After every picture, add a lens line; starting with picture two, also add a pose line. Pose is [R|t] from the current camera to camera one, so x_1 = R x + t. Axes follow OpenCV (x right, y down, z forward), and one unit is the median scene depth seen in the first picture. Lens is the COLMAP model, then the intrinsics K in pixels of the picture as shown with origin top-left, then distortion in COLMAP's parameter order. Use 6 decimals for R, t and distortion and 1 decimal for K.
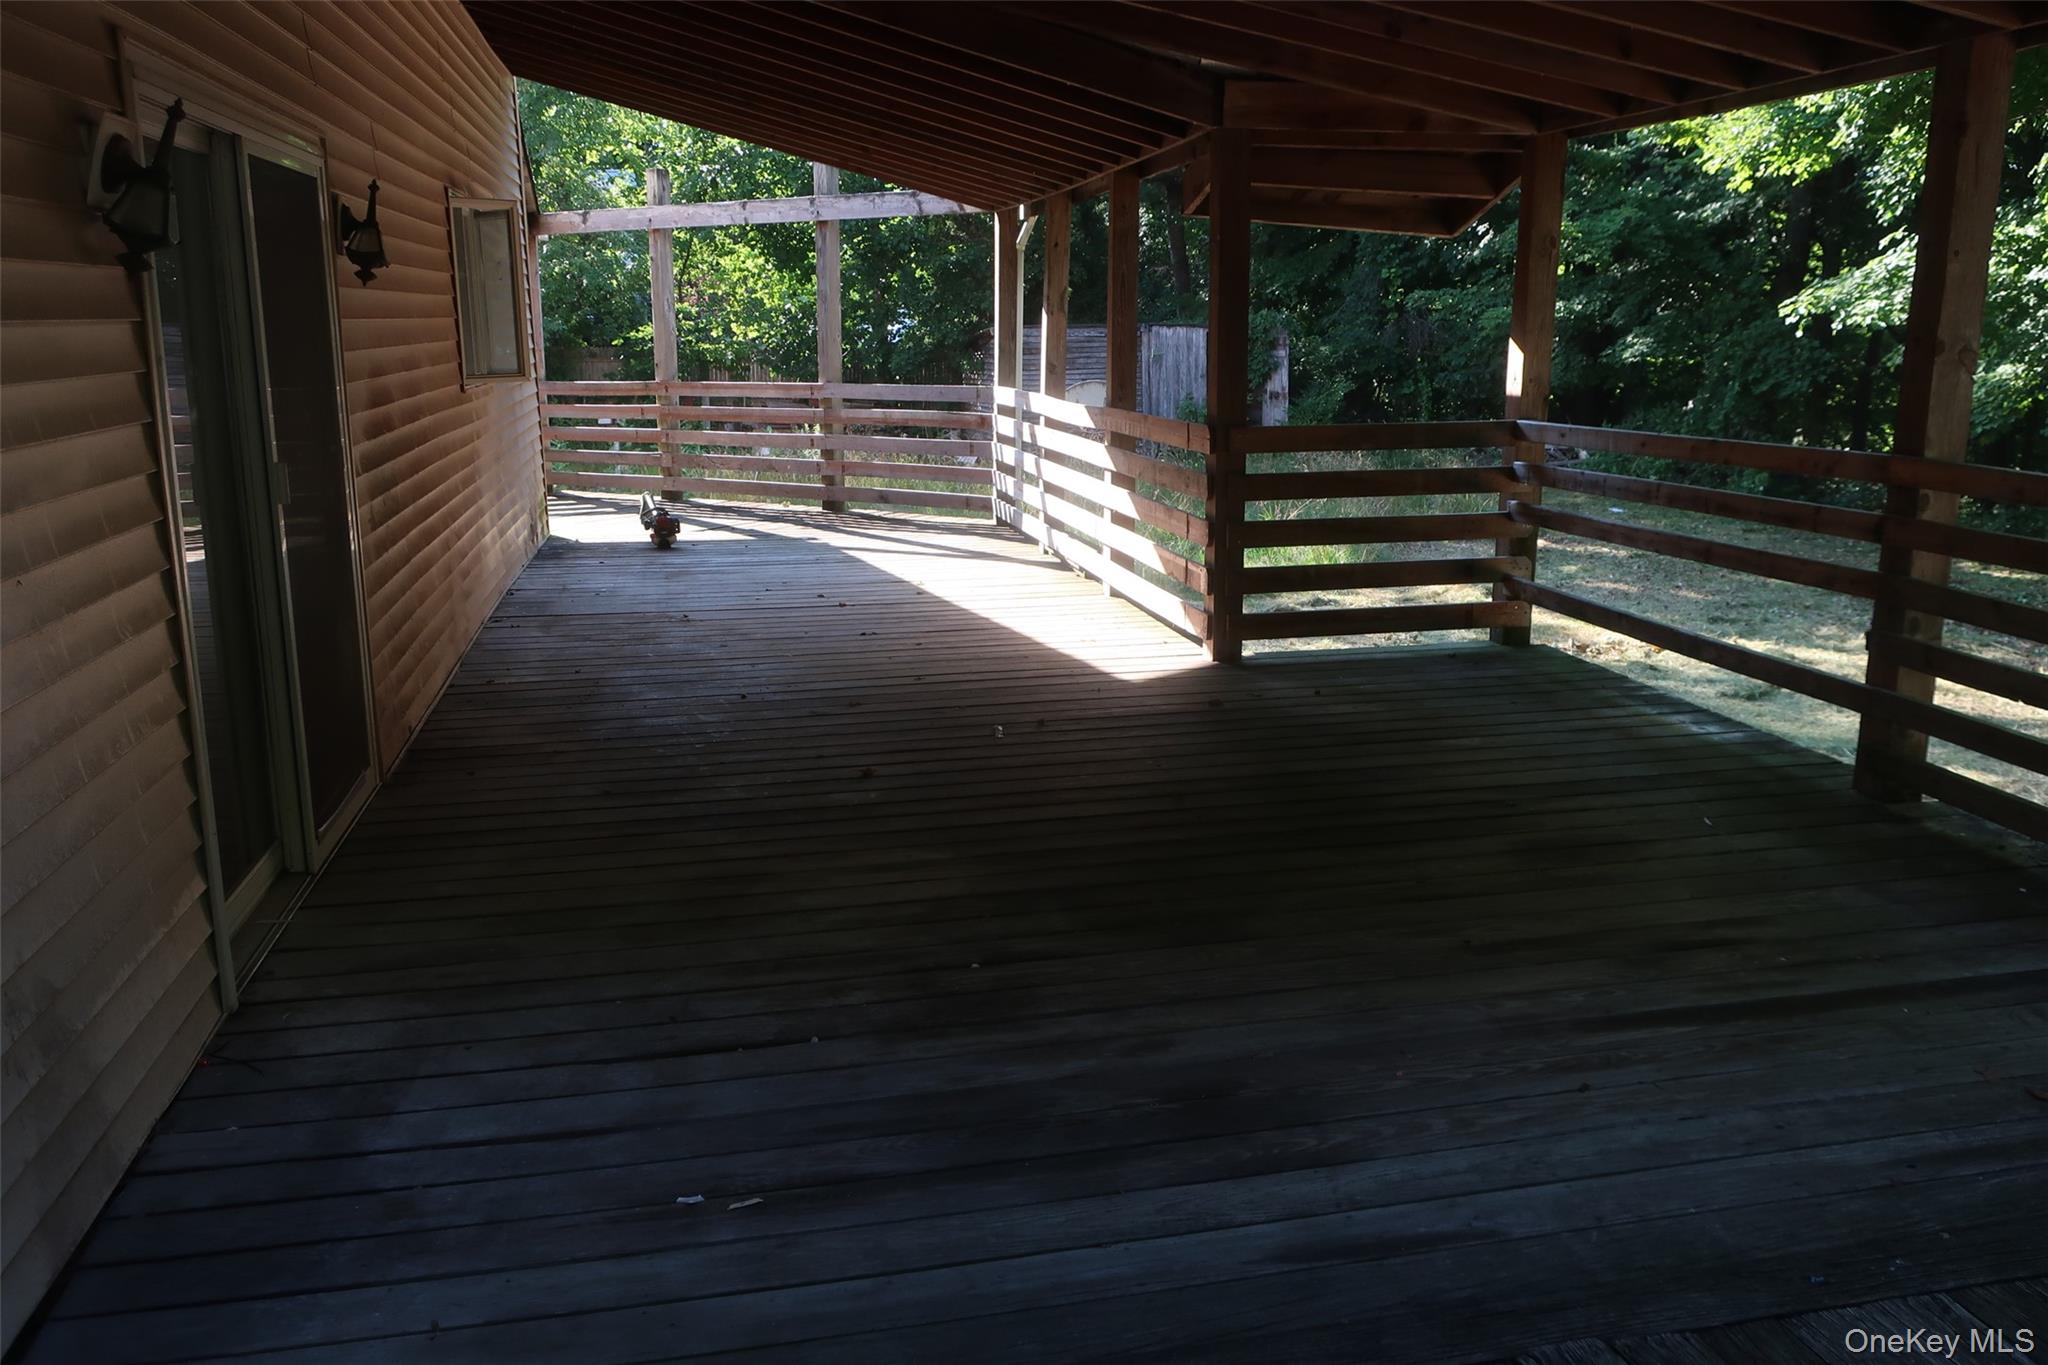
lens RADIAL K [[1613.1, 0, 1020.6], [0, 1613.1, 679.6], [0, 0, 1]] dist [-0.010010, 0.013706]
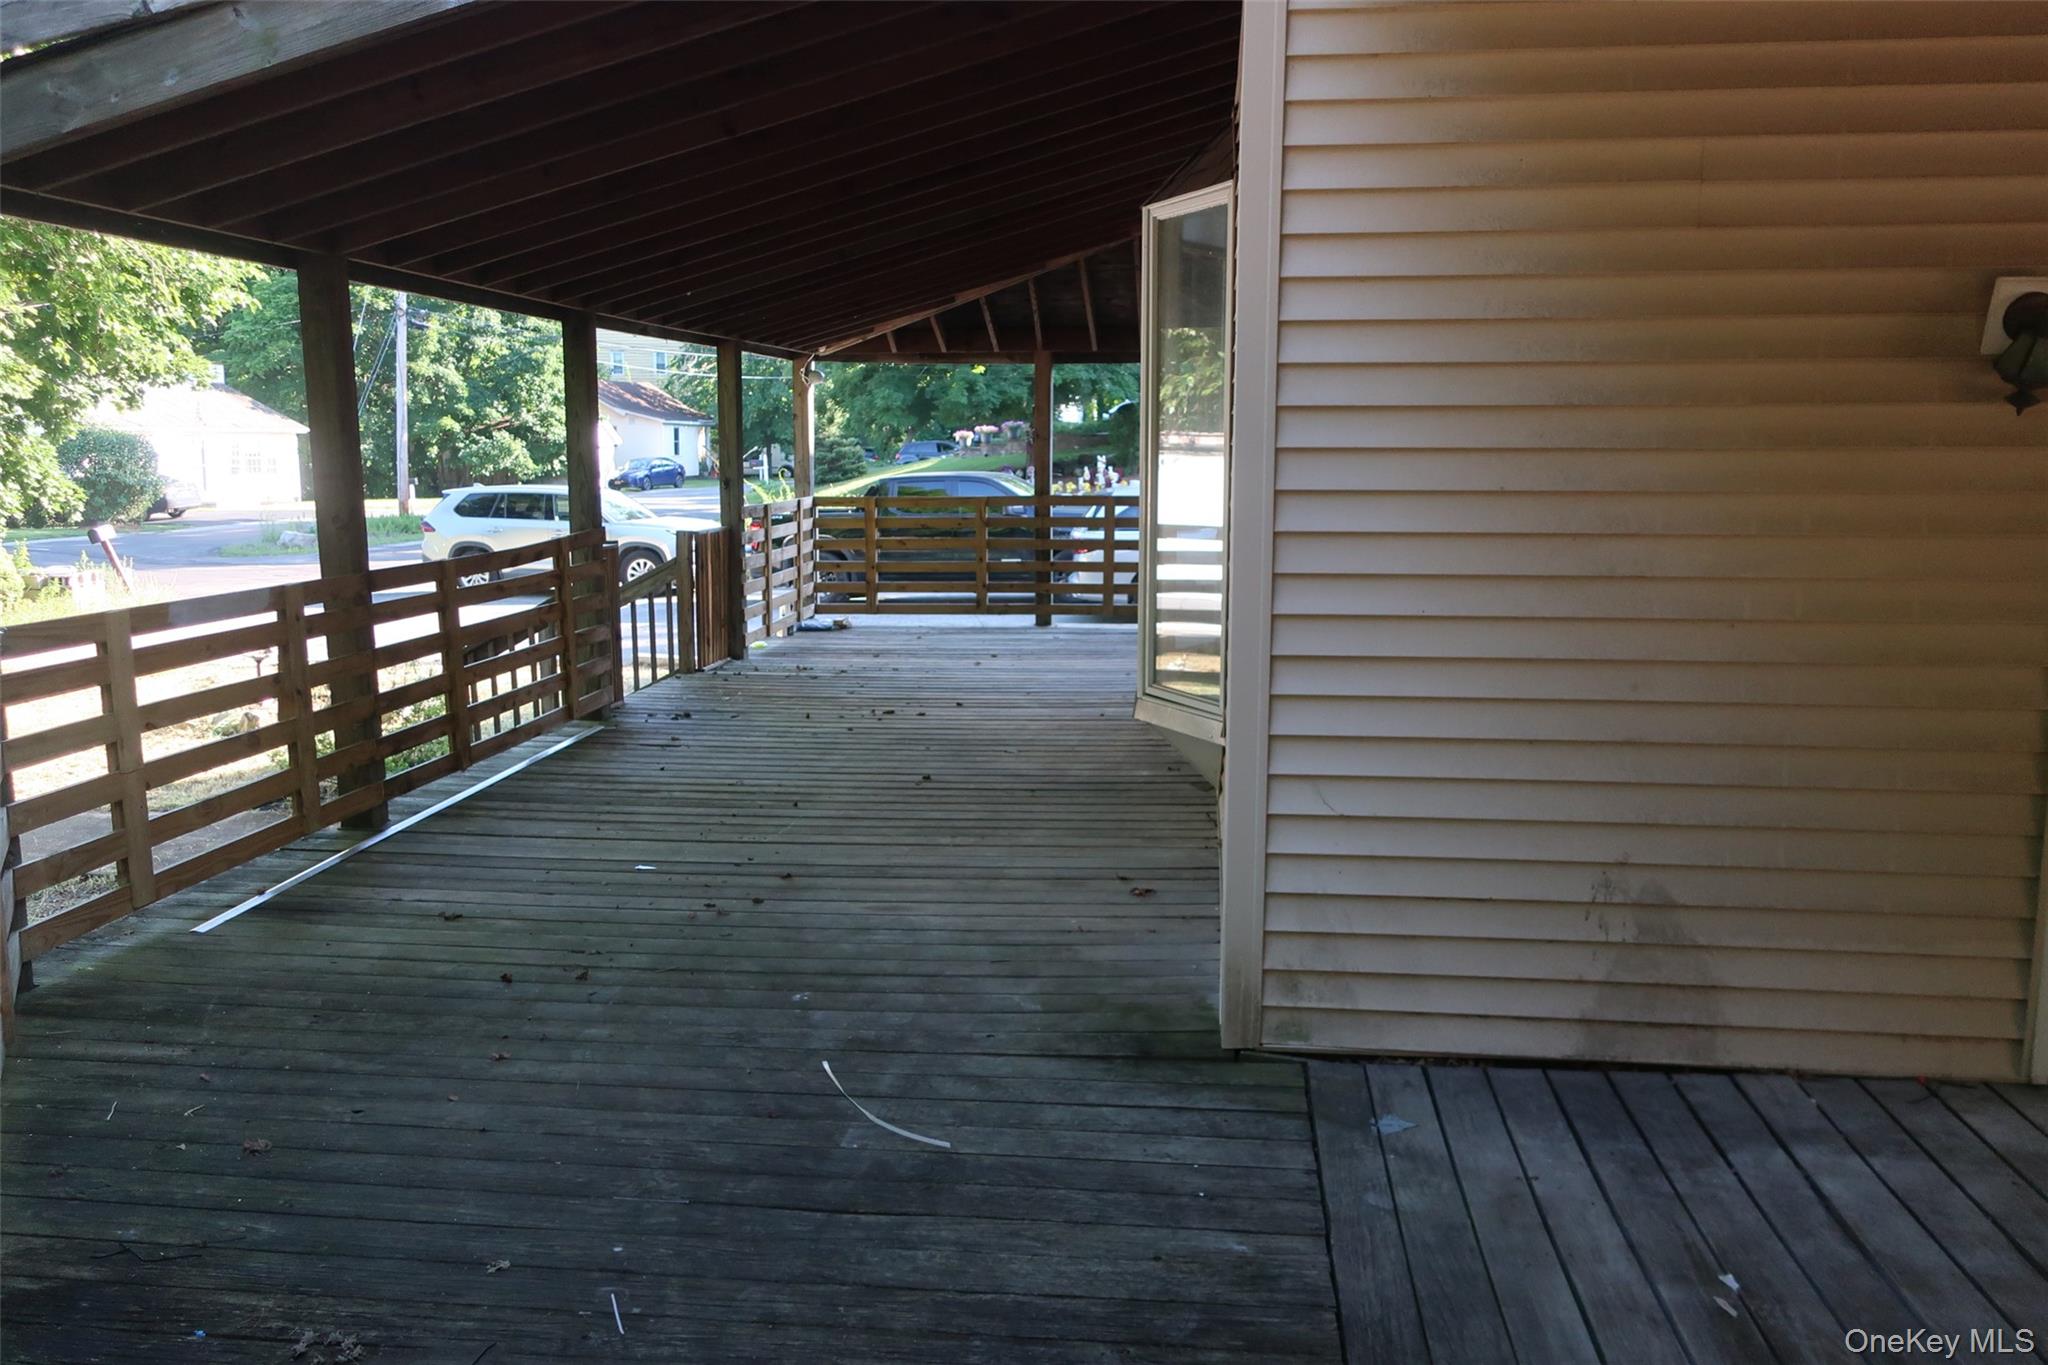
lens RADIAL K [[1613.1, 0, 1026.2], [0, 1613.1, 682.5], [0, 0, 1]] dist [-0.010010, 0.013706]
pose [[-0.319297, 0.149474, -0.935792, 0.827584], [-0.204014, 0.953485, 0.221911, -0.180516], [0.925434, 0.261770, -0.273950, 0.721862]]
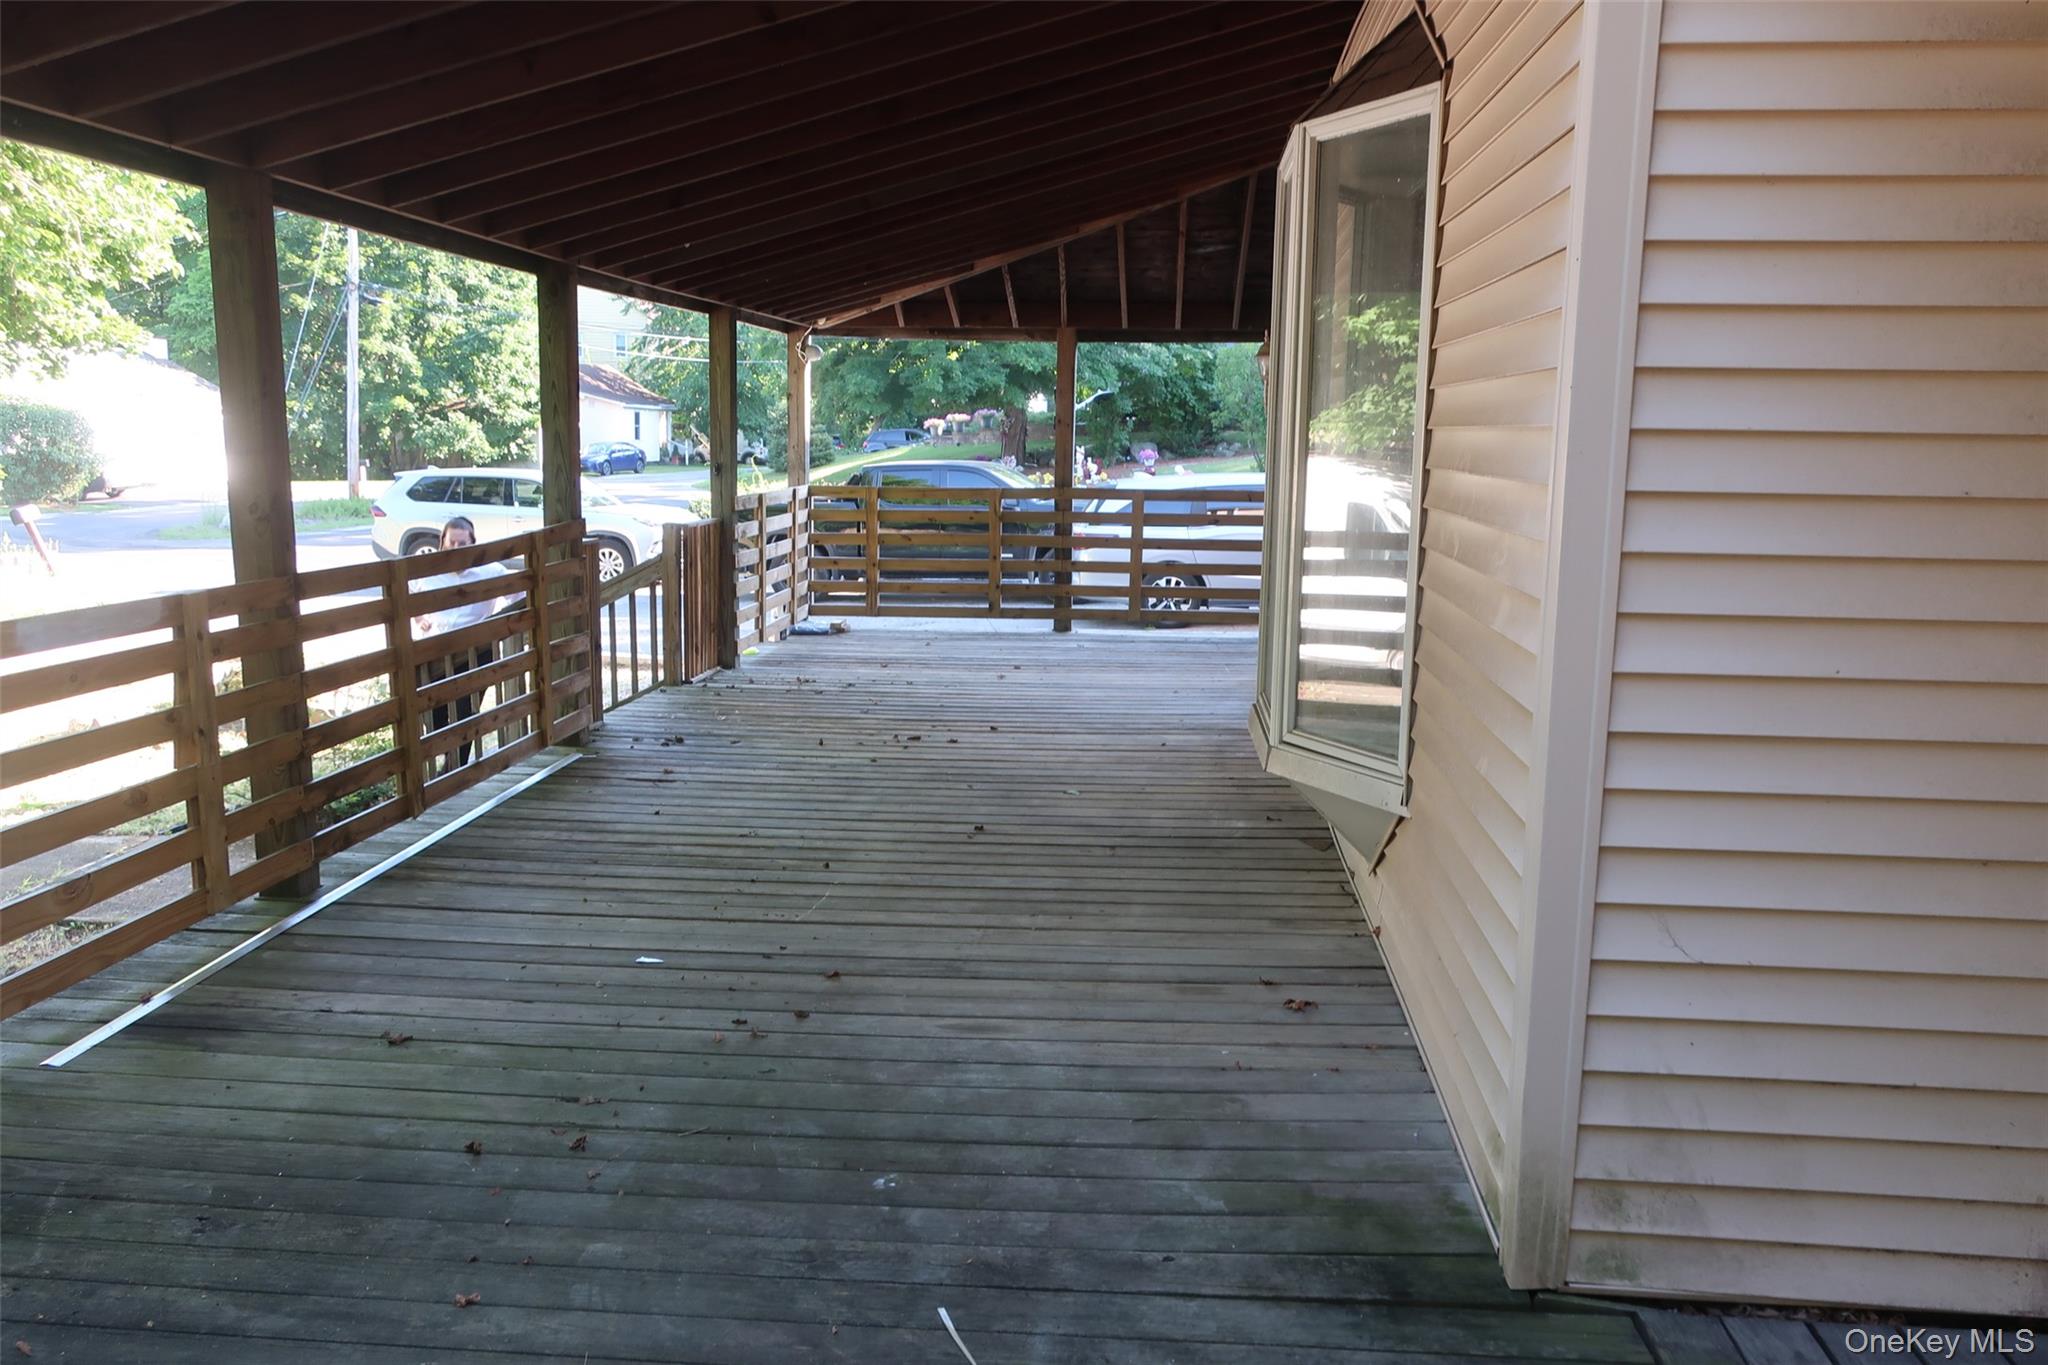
lens RADIAL K [[1613.1, 0, 1025.4], [0, 1613.1, 682.3], [0, 0, 1]] dist [-0.010010, 0.013706]
pose [[-0.296082, 0.151351, -0.943095, 0.476809], [-0.220137, 0.949973, 0.221567, -0.105833], [0.929449, 0.273212, -0.247952, 0.457271]]
